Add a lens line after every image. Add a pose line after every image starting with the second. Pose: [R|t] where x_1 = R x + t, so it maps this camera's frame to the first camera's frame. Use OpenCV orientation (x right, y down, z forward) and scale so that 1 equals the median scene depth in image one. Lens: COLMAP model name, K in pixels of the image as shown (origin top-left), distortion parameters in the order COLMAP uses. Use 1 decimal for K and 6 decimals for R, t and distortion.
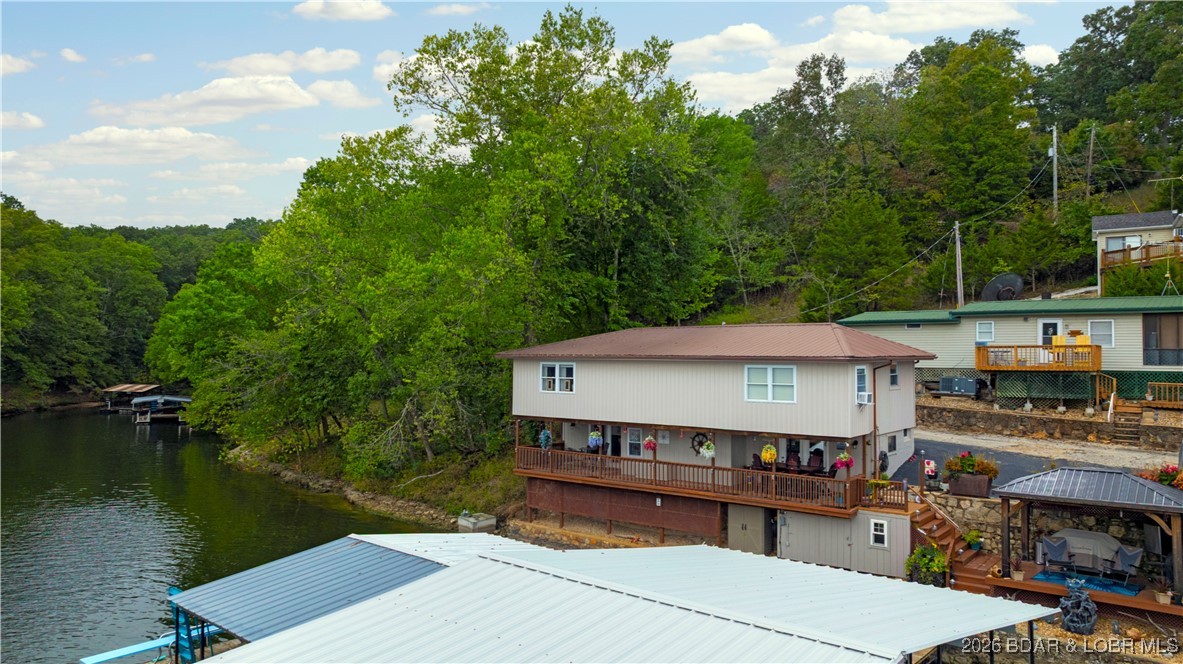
lens RADIAL K [[821.4, 0, 591.5], [0, 821.4, 332.0], [0, 0, 1]] dist [-0.003924, 0.000976]
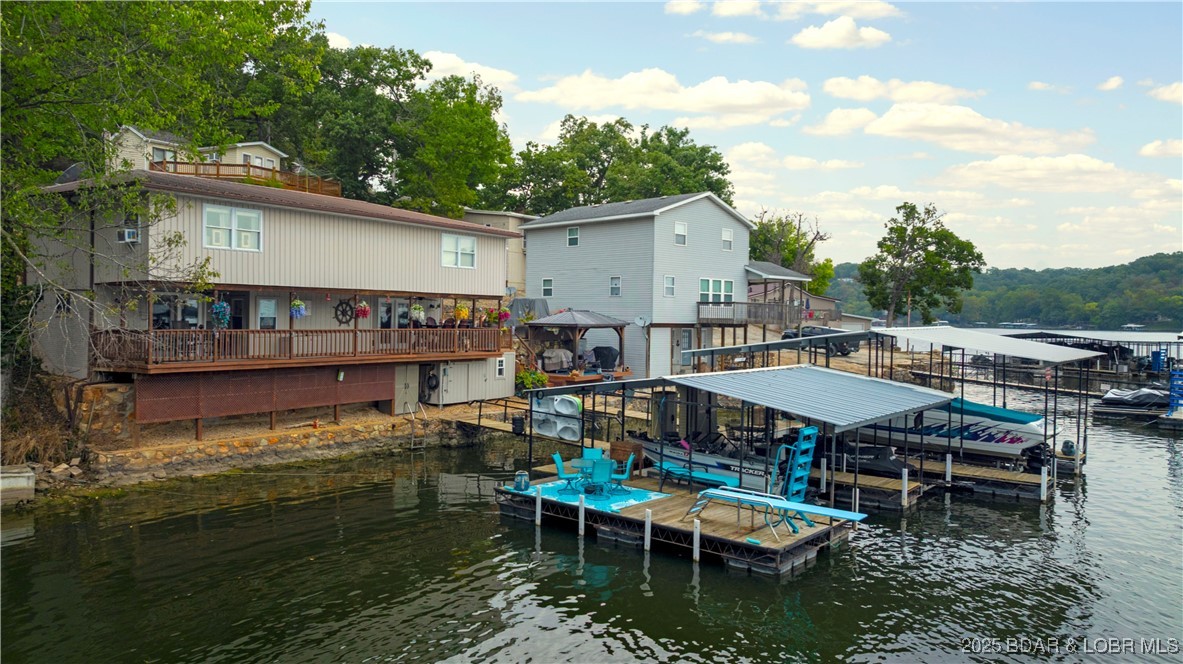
lens RADIAL K [[827.7, 0, 587.9], [0, 827.7, 328.6], [0, 0, 1]] dist [-0.029198, 0.060818]
pose [[-0.051572, -0.026688, 0.998313, -0.868461], [-0.049660, 0.998475, 0.024127, 0.122837], [-0.997434, -0.048332, -0.052819, 0.805687]]
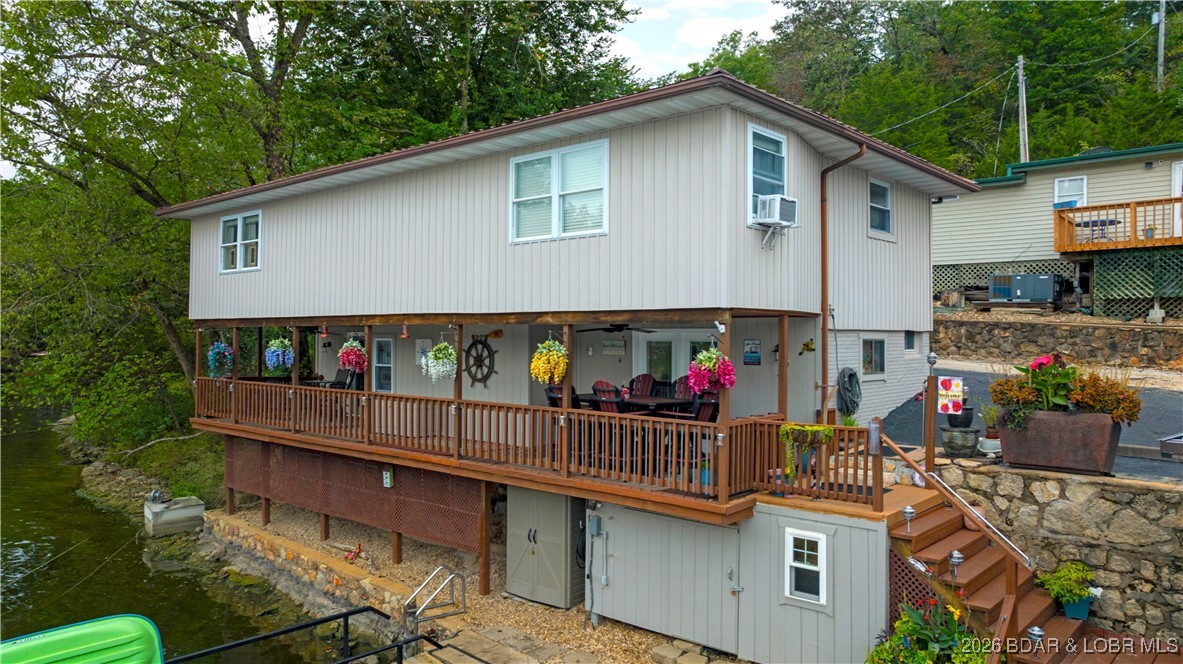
lens RADIAL K [[827.7, 0, 587.9], [0, 827.7, 328.6], [0, 0, 1]] dist [-0.029198, 0.060818]
pose [[0.998218, 0.000199, -0.059675, 0.237005], [0.000791, 0.999863, 0.016558, 0.113669], [0.059671, -0.016576, 0.998080, 0.539002]]
